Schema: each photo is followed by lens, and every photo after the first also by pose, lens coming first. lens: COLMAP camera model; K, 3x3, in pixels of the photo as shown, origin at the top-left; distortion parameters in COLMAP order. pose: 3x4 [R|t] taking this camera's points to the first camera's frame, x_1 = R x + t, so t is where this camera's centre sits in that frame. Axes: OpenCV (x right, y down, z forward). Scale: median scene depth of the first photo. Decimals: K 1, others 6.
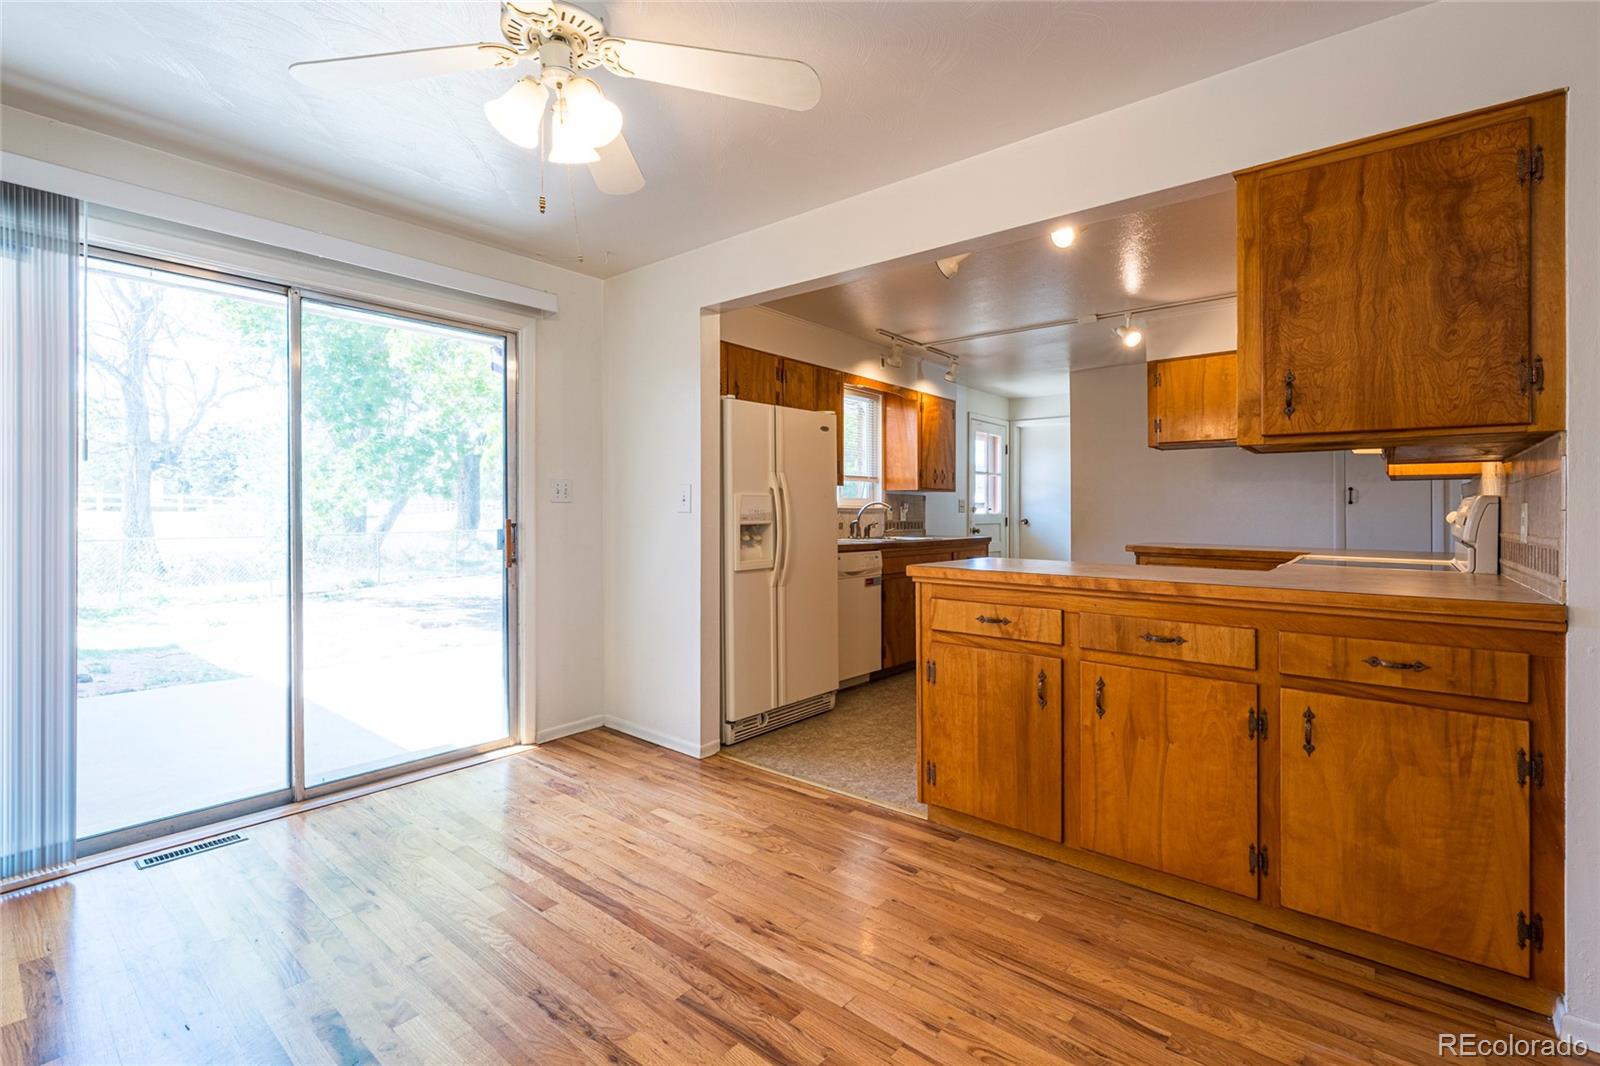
lens RADIAL K [[716.0, 0, 797.3], [0, 716.0, 515.8], [0, 0, 1]] dist [-0.001256, -0.000502]
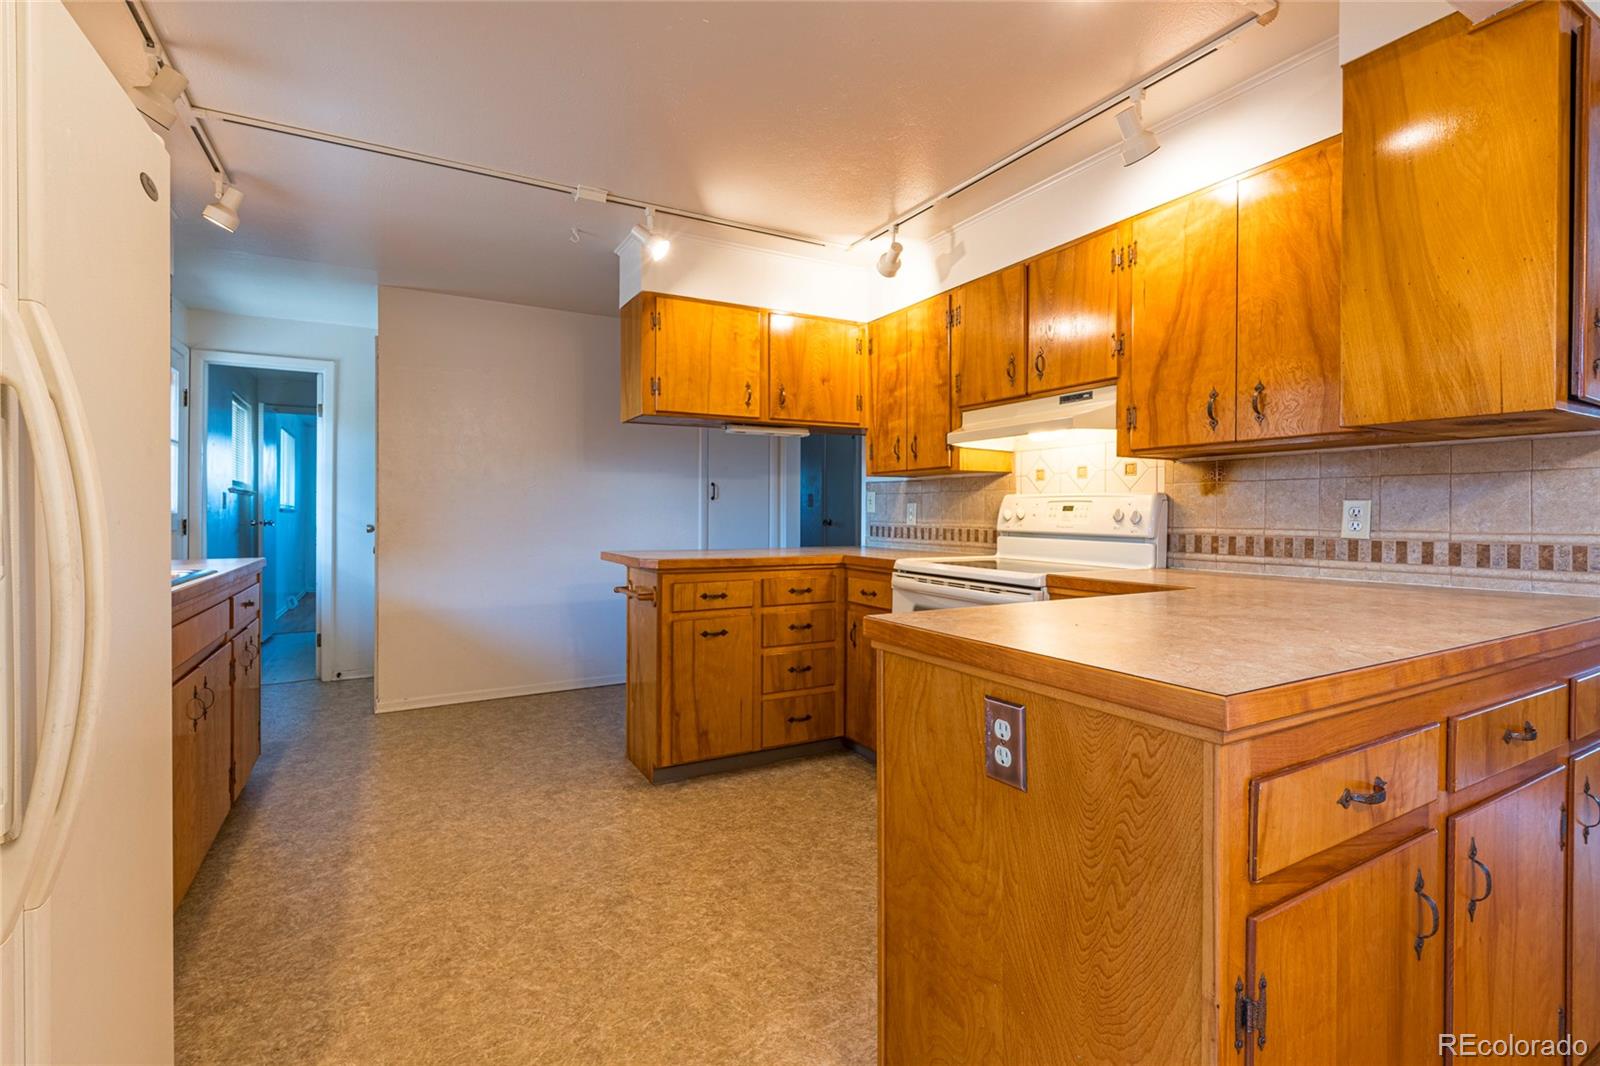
lens RADIAL K [[716.0, 0, 797.3], [0, 716.0, 515.8], [0, 0, 1]] dist [-0.001256, -0.000502]
pose [[0.363865, -0.010502, 0.931392, -0.207147], [0.005309, 0.999944, 0.009200, -0.008318], [-0.931436, 0.001597, 0.363901, 1.242164]]
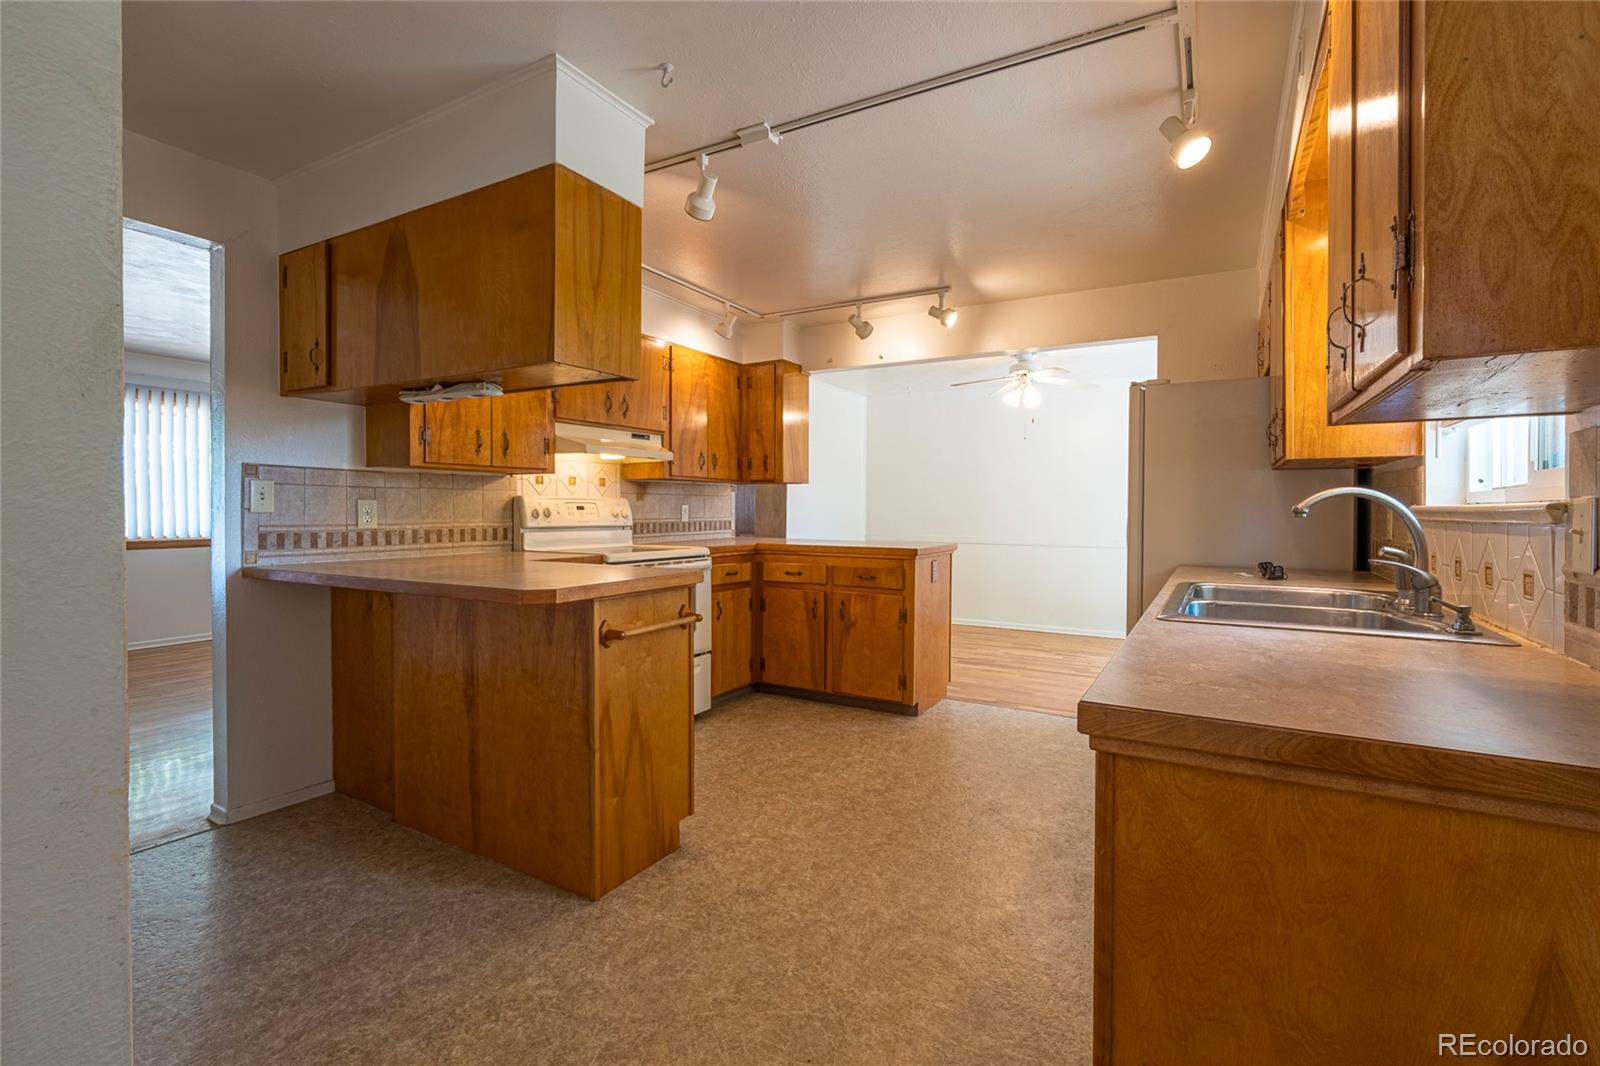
lens RADIAL K [[716.0, 0, 797.3], [0, 716.0, 515.8], [0, 0, 1]] dist [-0.001256, -0.000502]
pose [[-0.988378, -0.008732, -0.151765, 0.931391], [-0.011364, 0.999800, 0.016479, -0.022995], [0.151591, 0.018012, -0.988279, 3.086614]]
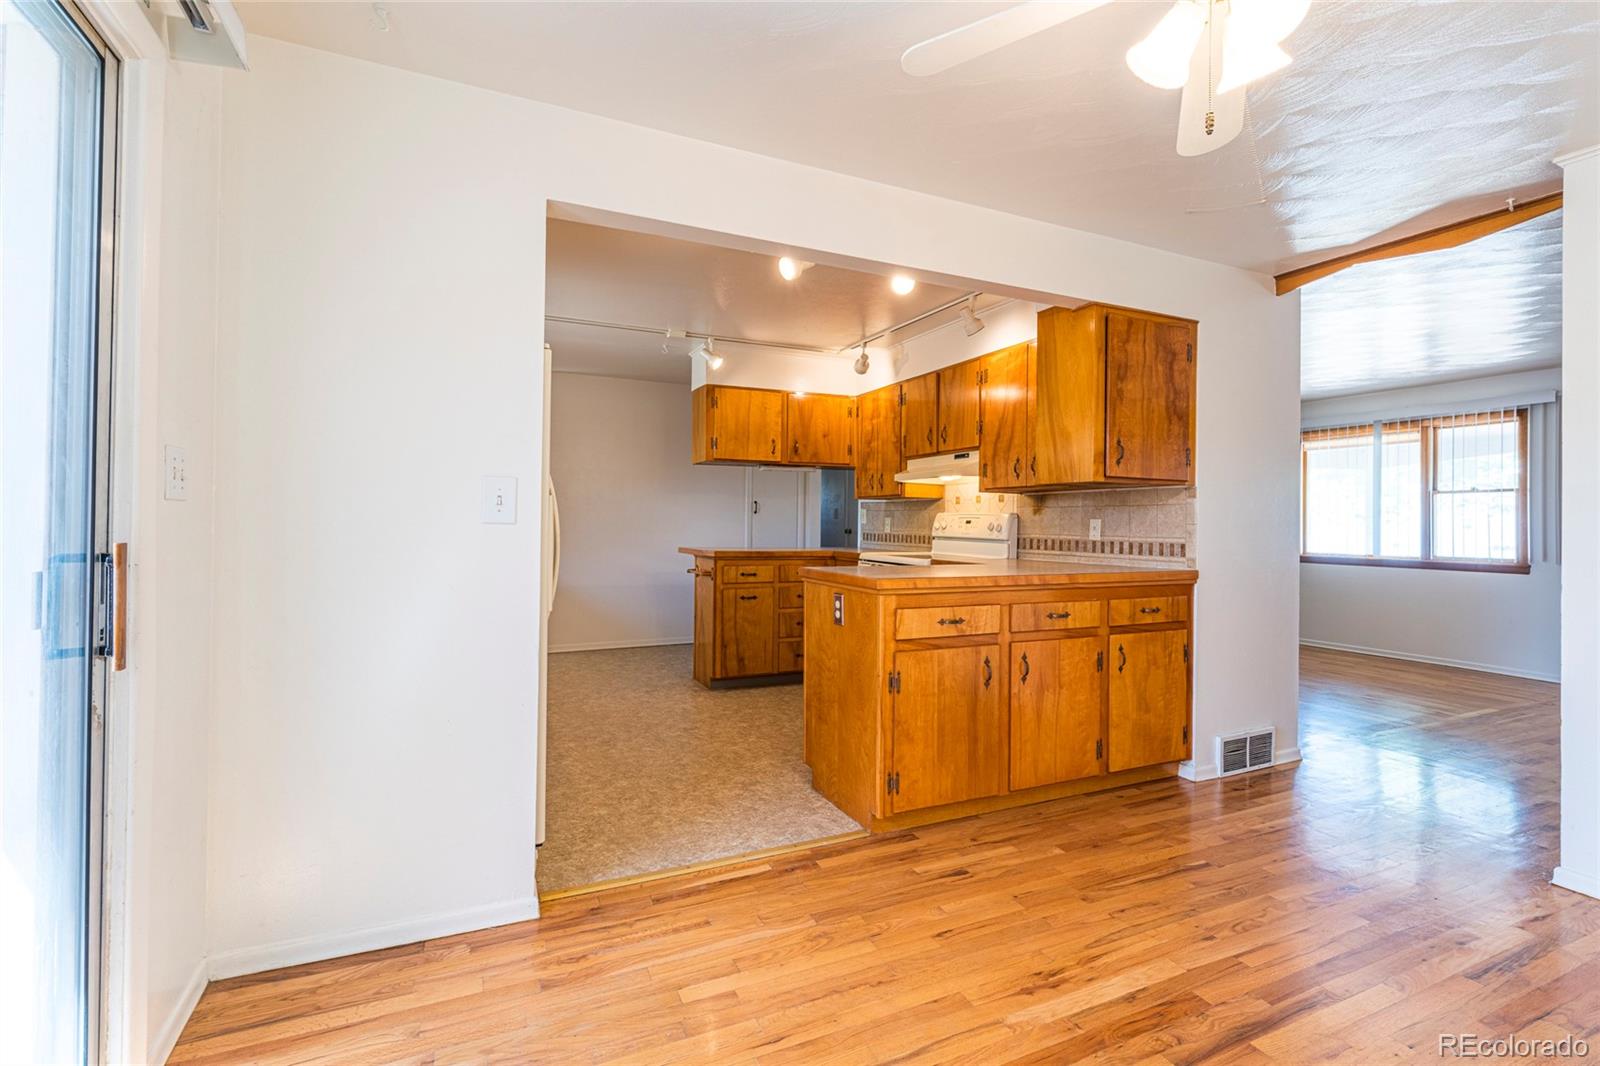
lens RADIAL K [[716.0, 0, 797.3], [0, 716.0, 515.8], [0, 0, 1]] dist [-0.001256, -0.000502]
pose [[0.439992, 0.005870, 0.897982, -0.904016], [-0.002132, 0.999983, -0.005492, -0.012971], [-0.897999, 0.000502, 0.439997, 0.785946]]
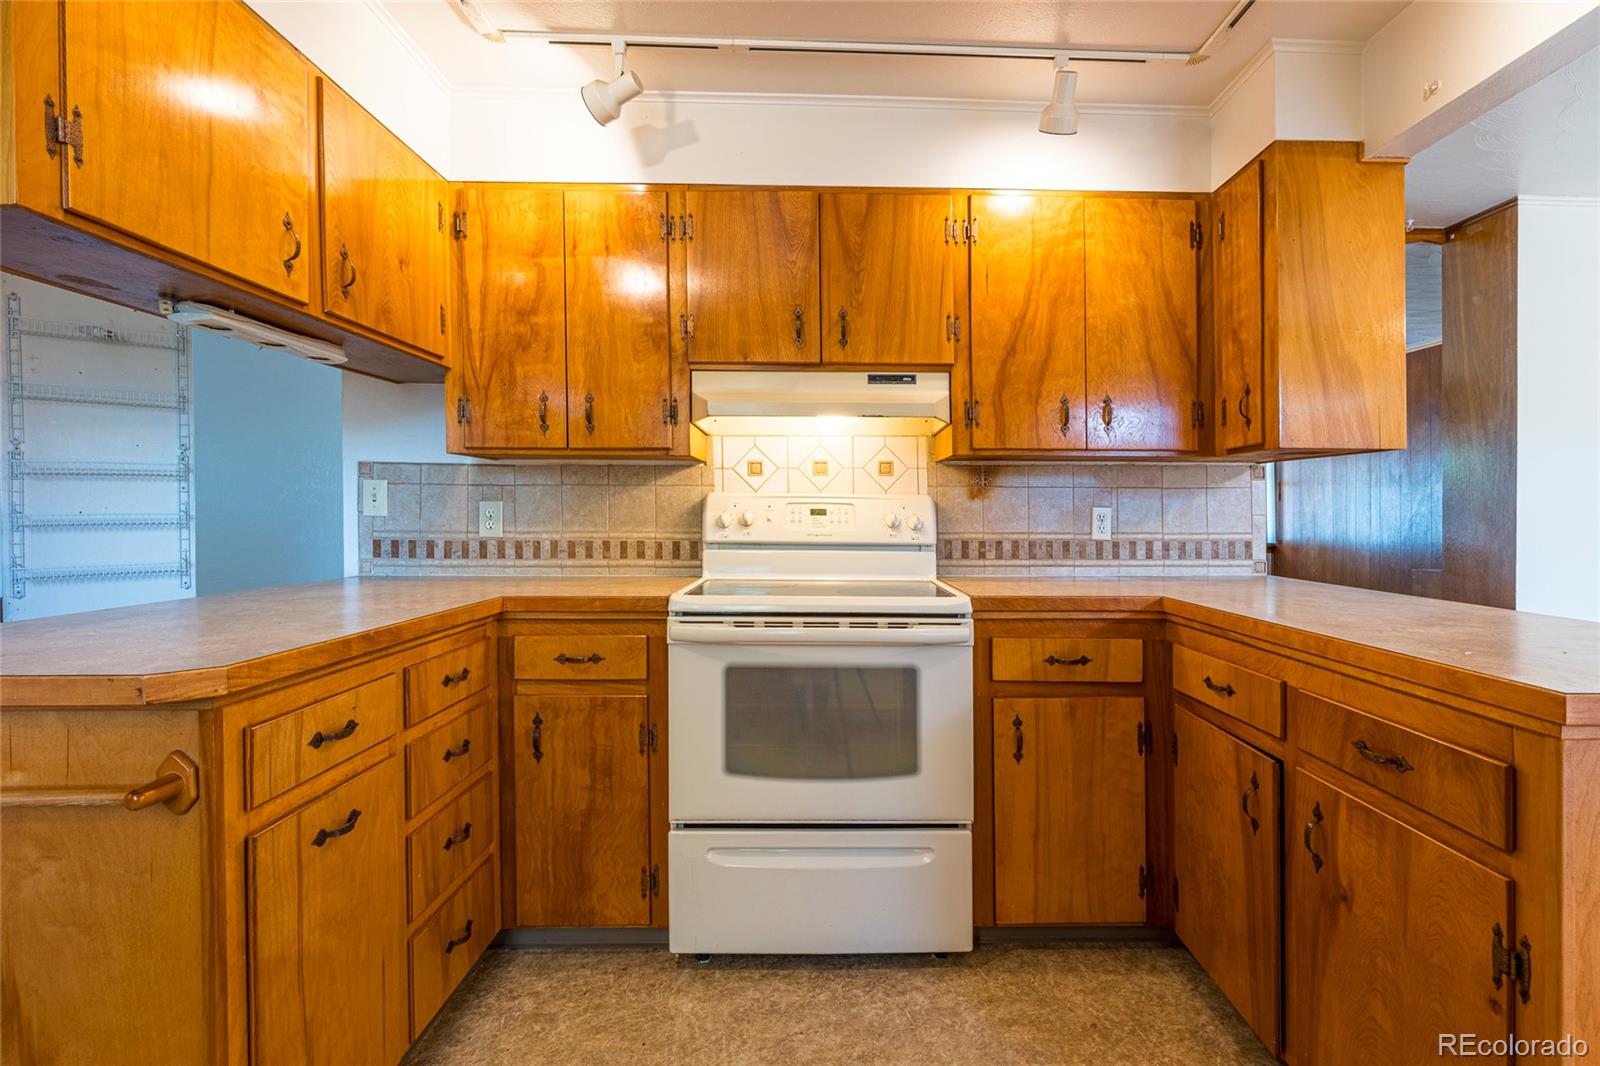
lens RADIAL K [[746.0, 0, 844.4], [0, 746.0, 516.3], [0, 0, 1]] dist [-0.004445, 0.000292]
pose [[-0.654901, -0.012801, 0.755606, 0.328260], [-0.004296, 0.999903, 0.013216, -0.015835], [-0.755702, 0.005409, -0.654893, 1.955670]]
